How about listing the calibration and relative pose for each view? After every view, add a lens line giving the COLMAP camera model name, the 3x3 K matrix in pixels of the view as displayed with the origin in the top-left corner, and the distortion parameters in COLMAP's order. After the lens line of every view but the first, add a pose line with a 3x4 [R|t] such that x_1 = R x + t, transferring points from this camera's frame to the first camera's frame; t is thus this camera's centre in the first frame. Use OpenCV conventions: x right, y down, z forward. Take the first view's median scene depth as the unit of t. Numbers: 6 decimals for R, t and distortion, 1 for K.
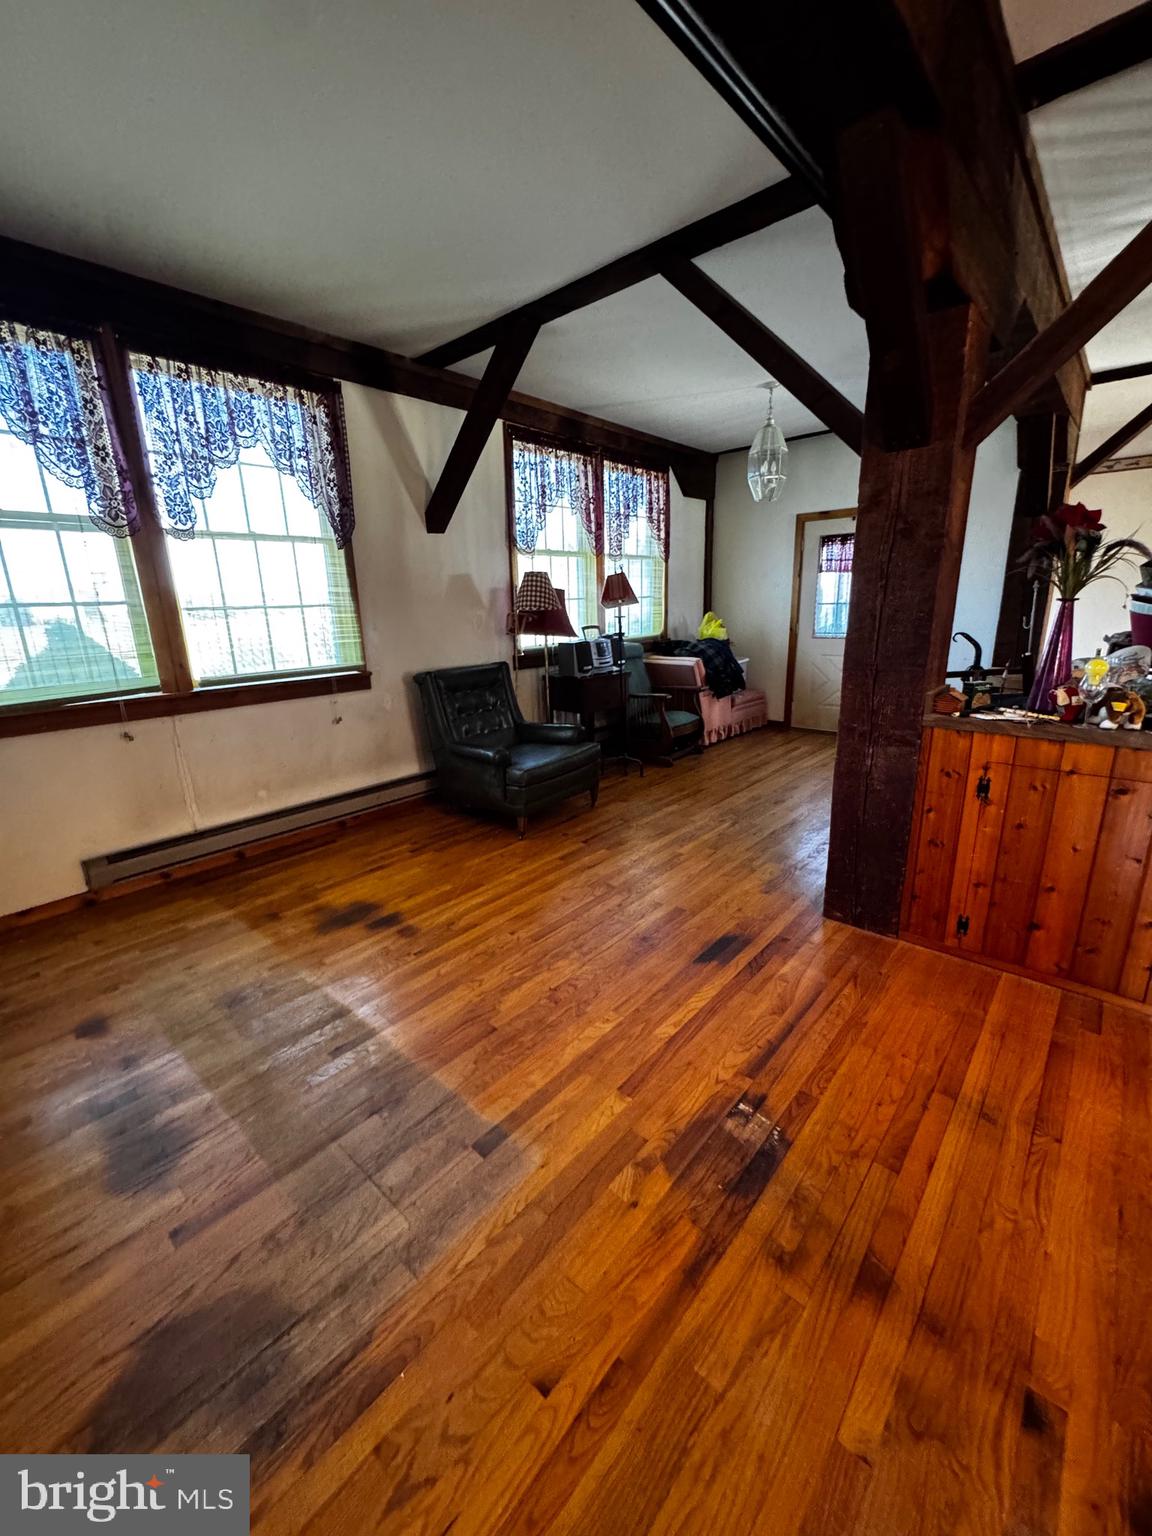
lens RADIAL K [[604.6, 0, 577.1], [0, 604.6, 765.6], [0, 0, 1]] dist [-0.003209, 0.000032]
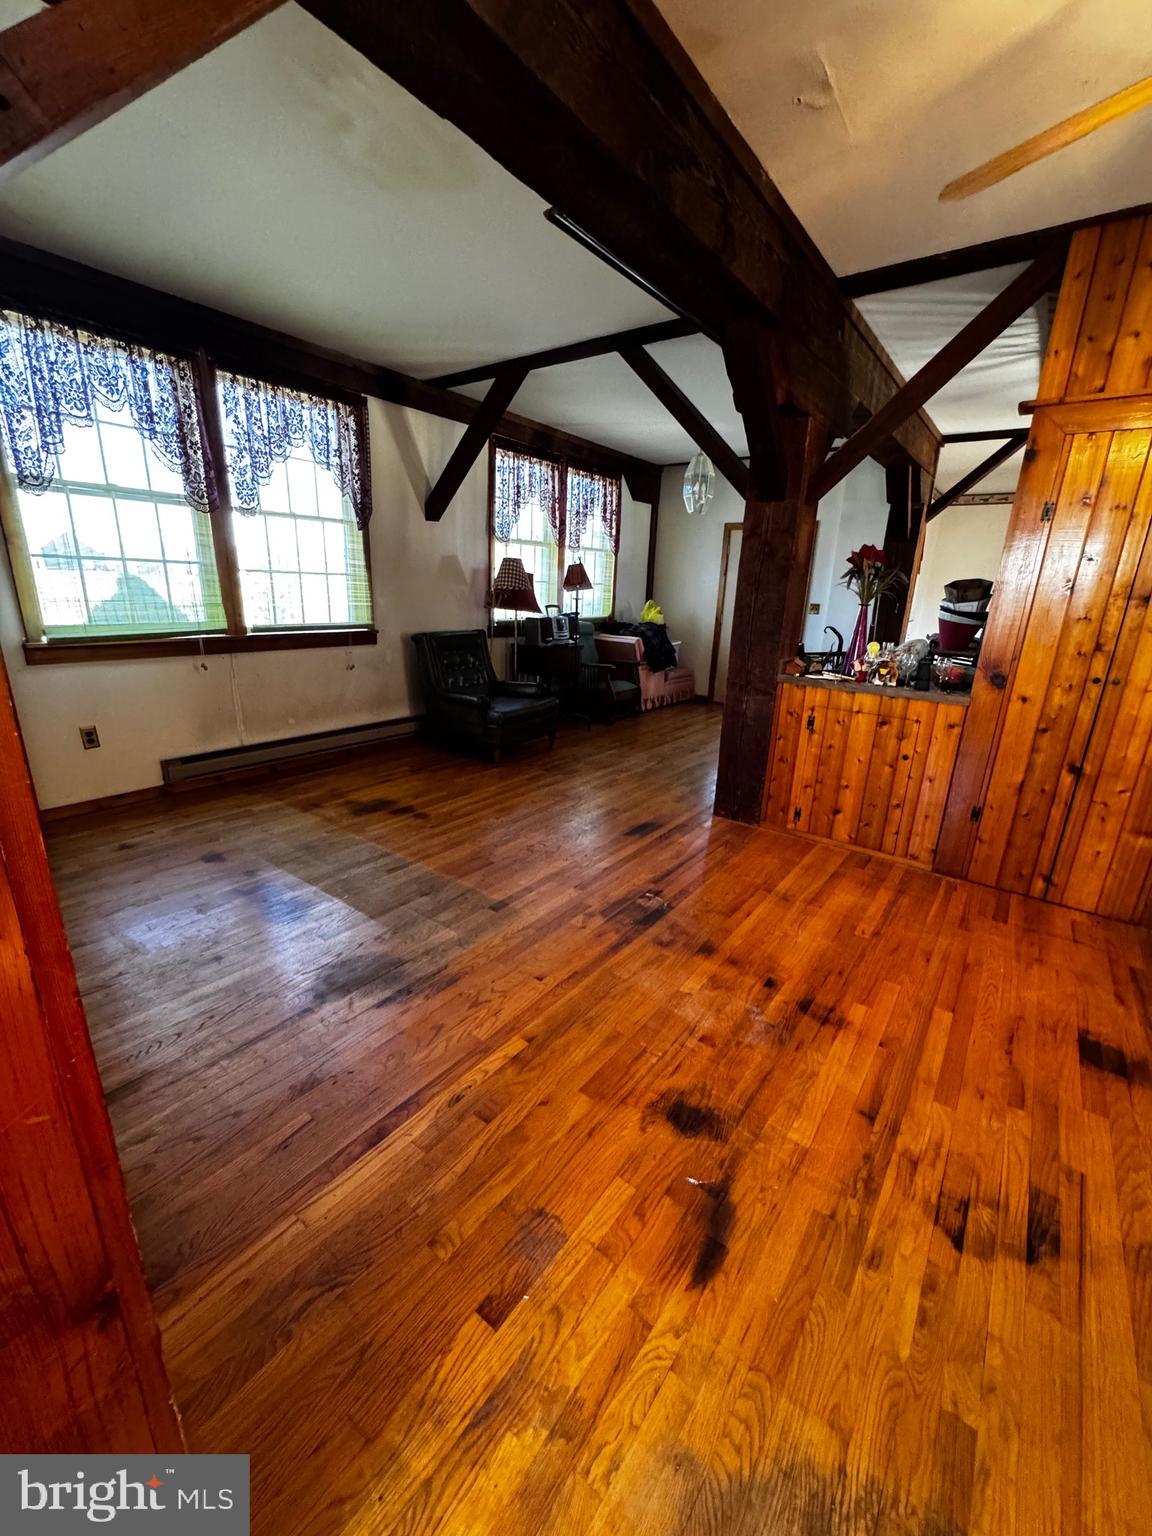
lens RADIAL K [[604.6, 0, 575.2], [0, 604.6, 764.7], [0, 0, 1]] dist [-0.003209, 0.000032]
pose [[0.994754, 0.038426, 0.094801, -0.058435], [-0.040821, 0.998891, 0.023448, 0.099987], [-0.093795, -0.027194, 0.995220, -0.375325]]
